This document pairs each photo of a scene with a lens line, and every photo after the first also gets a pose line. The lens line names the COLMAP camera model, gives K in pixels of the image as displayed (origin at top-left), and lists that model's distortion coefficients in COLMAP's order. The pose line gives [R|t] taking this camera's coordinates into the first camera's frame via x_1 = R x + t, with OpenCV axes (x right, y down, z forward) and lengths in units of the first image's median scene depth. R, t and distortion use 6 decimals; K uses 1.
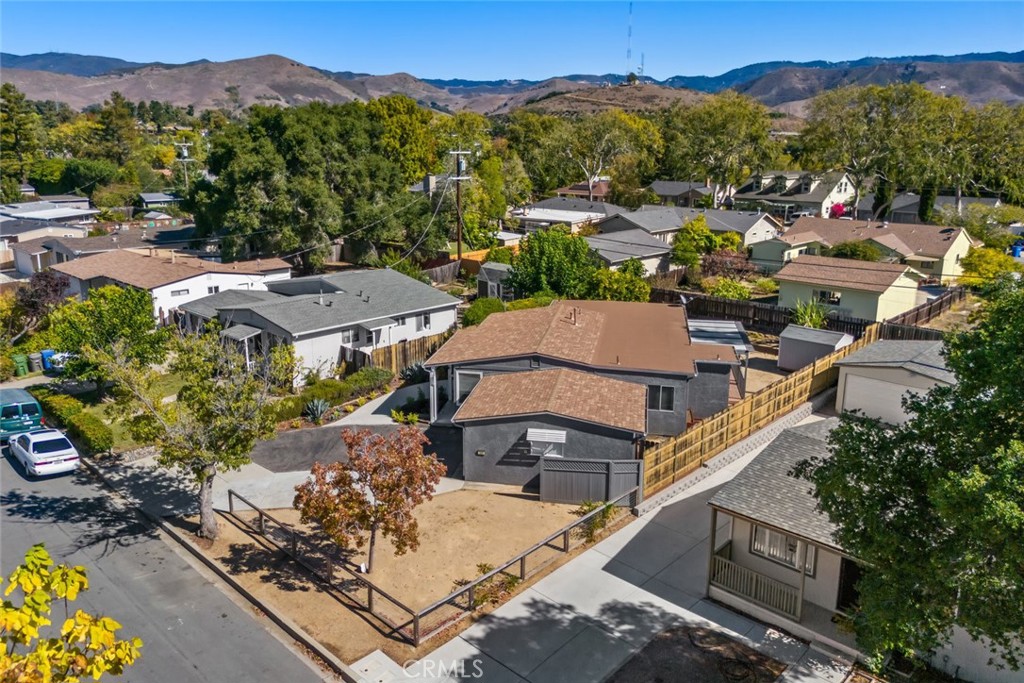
lens RADIAL K [[763.7, 0, 514.6], [0, 763.7, 318.1], [0, 0, 1]] dist [0.058744, -0.053313]
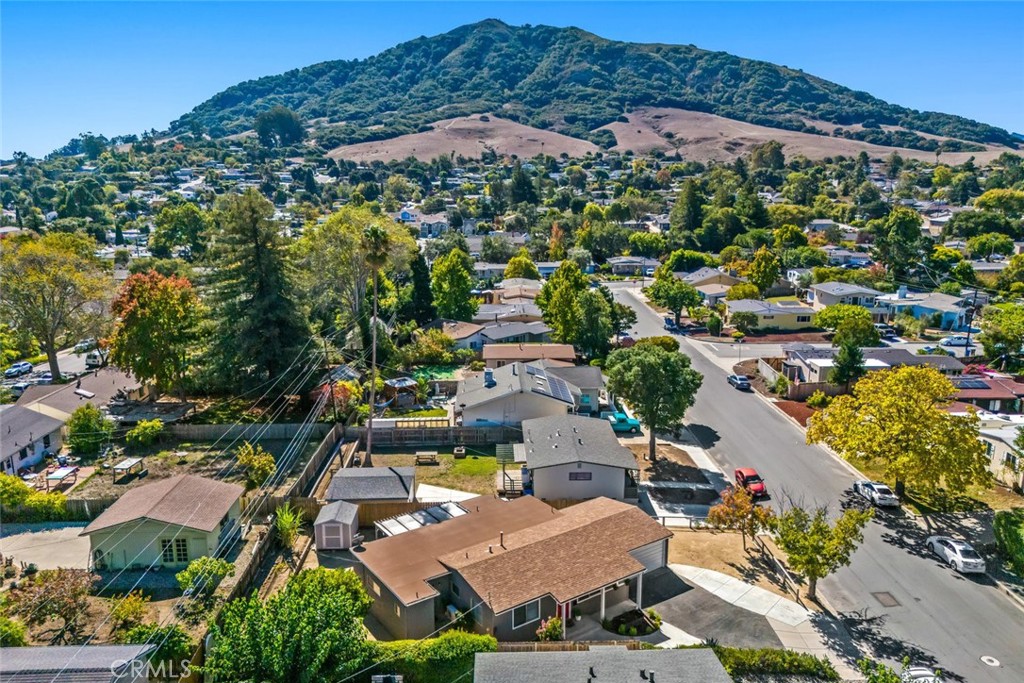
lens RADIAL K [[750.3, 0, 512.0], [0, 750.3, 341.5], [0, 0, 1]] dist [0.058079, -0.057228]
pose [[-0.705158, -0.153599, 0.692214, -1.161688], [0.162810, 0.915095, 0.368909, -1.194714], [-0.690105, 0.372838, -0.620279, 2.635049]]
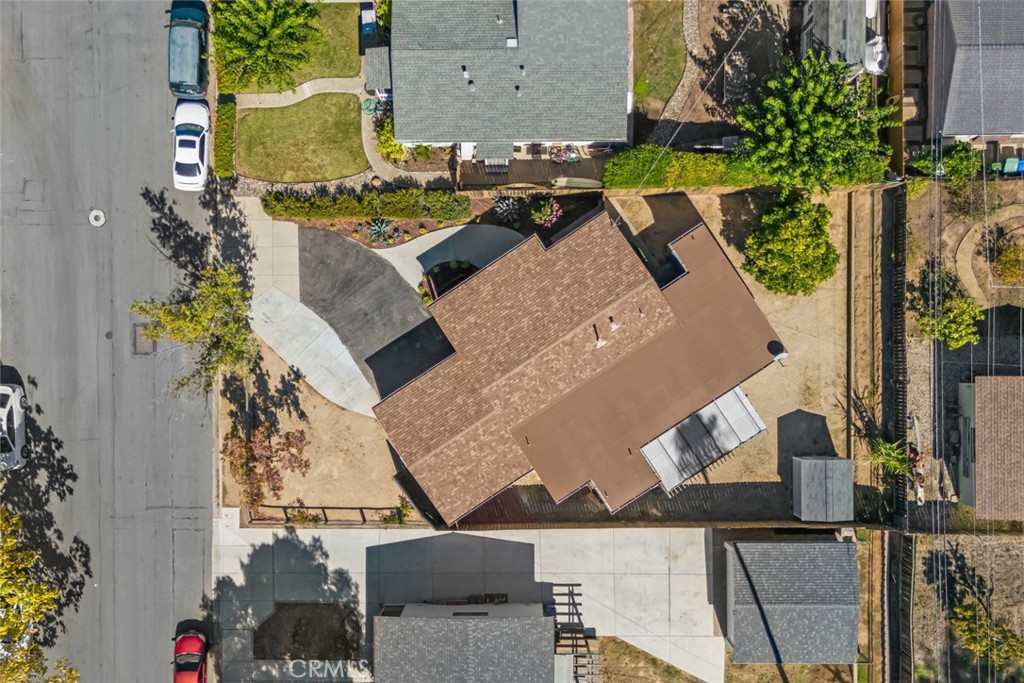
lens RADIAL K [[763.7, 0, 514.6], [0, 763.7, 318.1], [0, 0, 1]] dist [0.058744, -0.053313]
pose [[0.691879, 0.721932, -0.010864, -0.010269], [-0.145805, 0.154441, 0.977184, -1.502288], [0.707138, -0.674509, 0.212116, 1.211662]]
